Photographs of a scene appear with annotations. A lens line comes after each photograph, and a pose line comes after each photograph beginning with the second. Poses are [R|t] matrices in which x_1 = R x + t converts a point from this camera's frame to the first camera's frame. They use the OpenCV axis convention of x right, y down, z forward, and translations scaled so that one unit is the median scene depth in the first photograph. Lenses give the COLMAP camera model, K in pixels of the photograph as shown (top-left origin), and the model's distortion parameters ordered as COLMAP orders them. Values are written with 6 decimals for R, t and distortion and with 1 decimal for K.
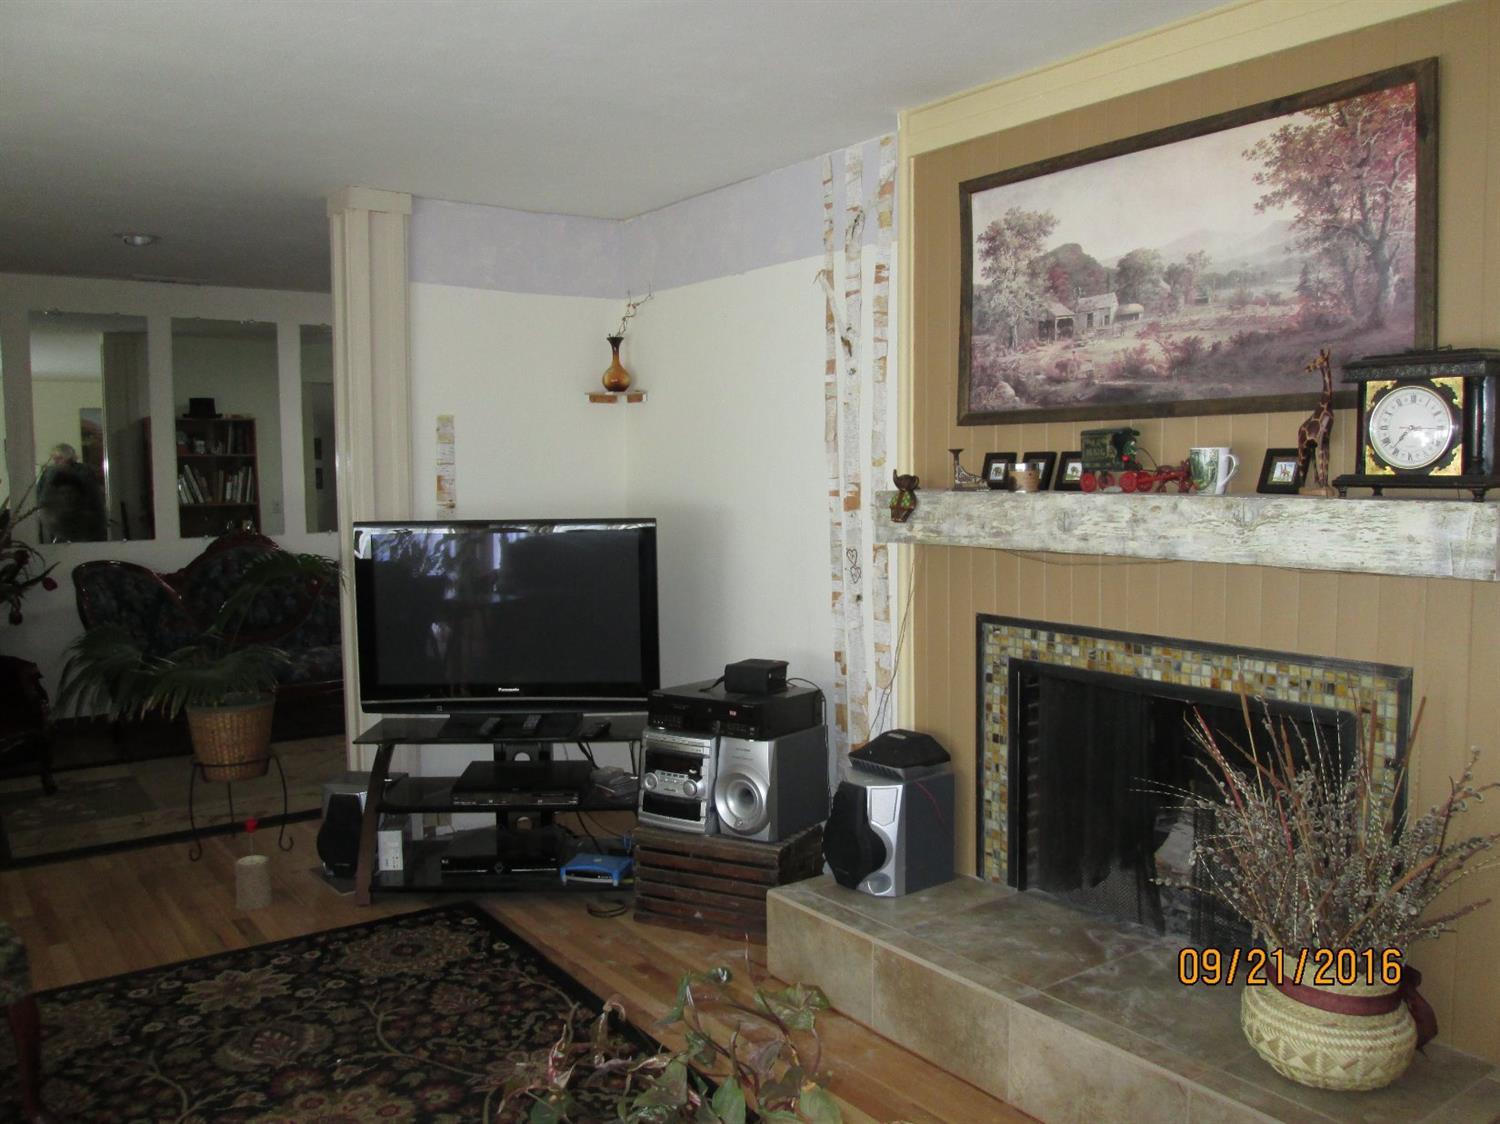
lens RADIAL K [[1242.1, 0, 755.5], [0, 1242.1, 563.0], [0, 0, 1]] dist [-0.061224, 0.021938]
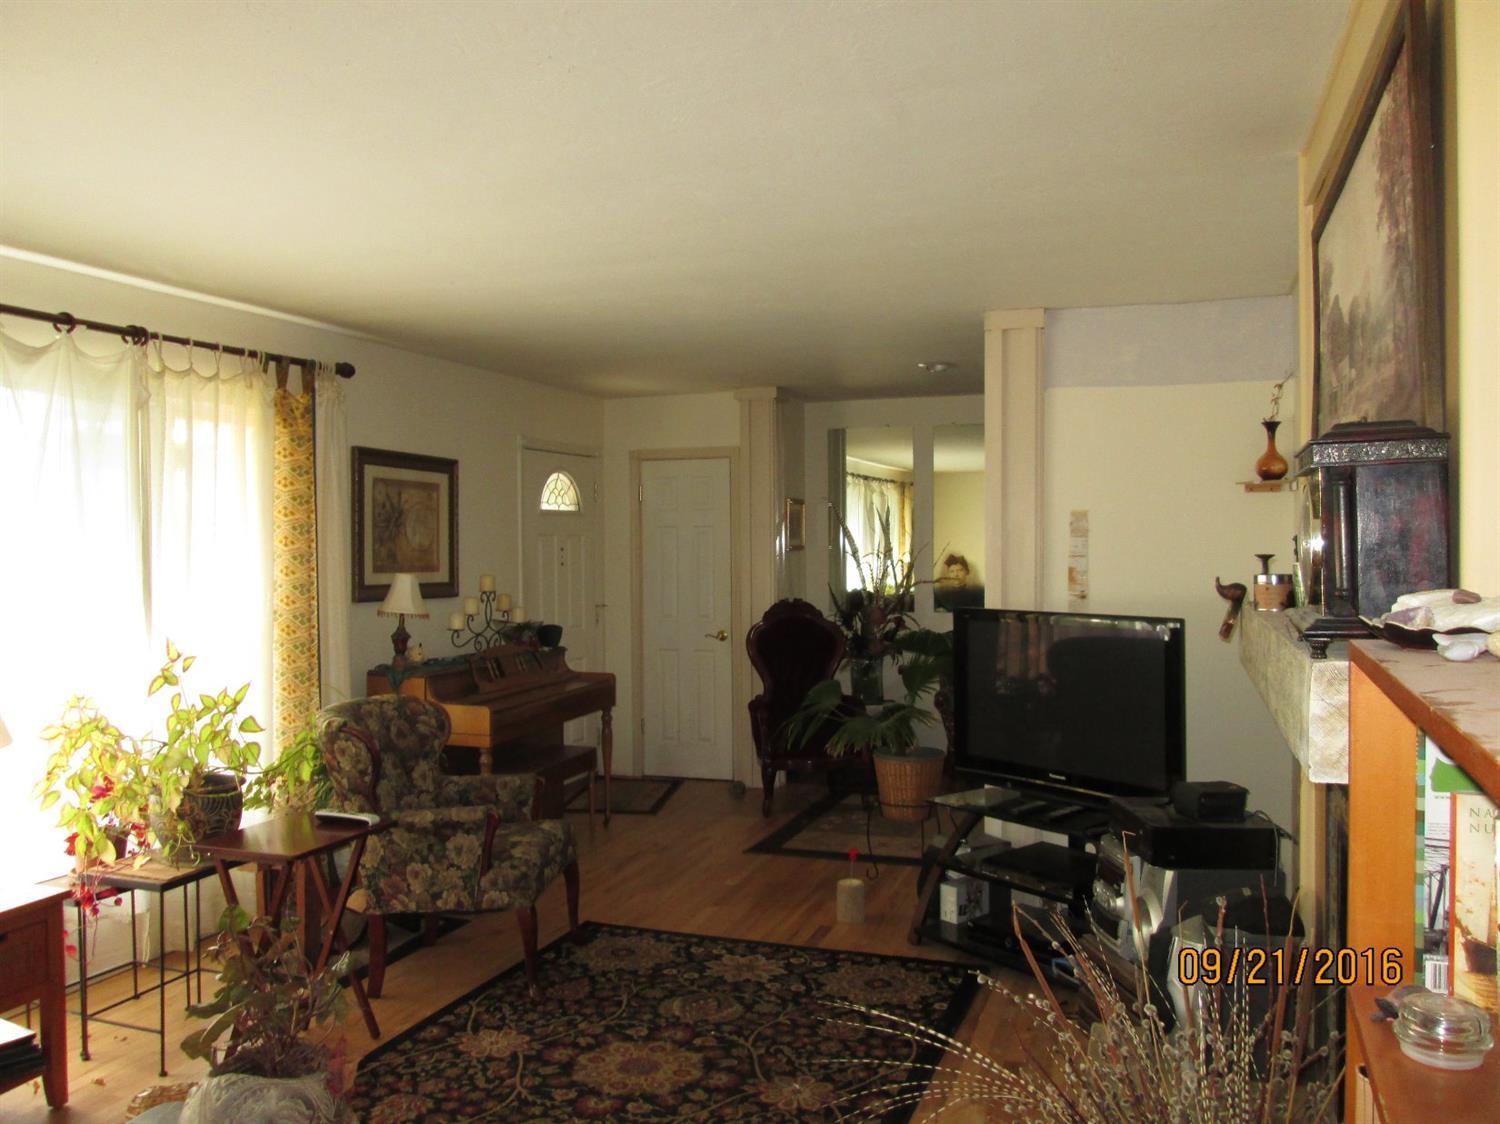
lens RADIAL K [[1242.1, 0, 747.8], [0, 1242.1, 553.0], [0, 0, 1]] dist [-0.061224, 0.021938]
pose [[0.563437, 0.011202, -0.826083, 0.536458], [-0.065912, 0.997330, -0.031431, -0.036566], [0.823526, 0.072158, 0.562671, 0.206250]]
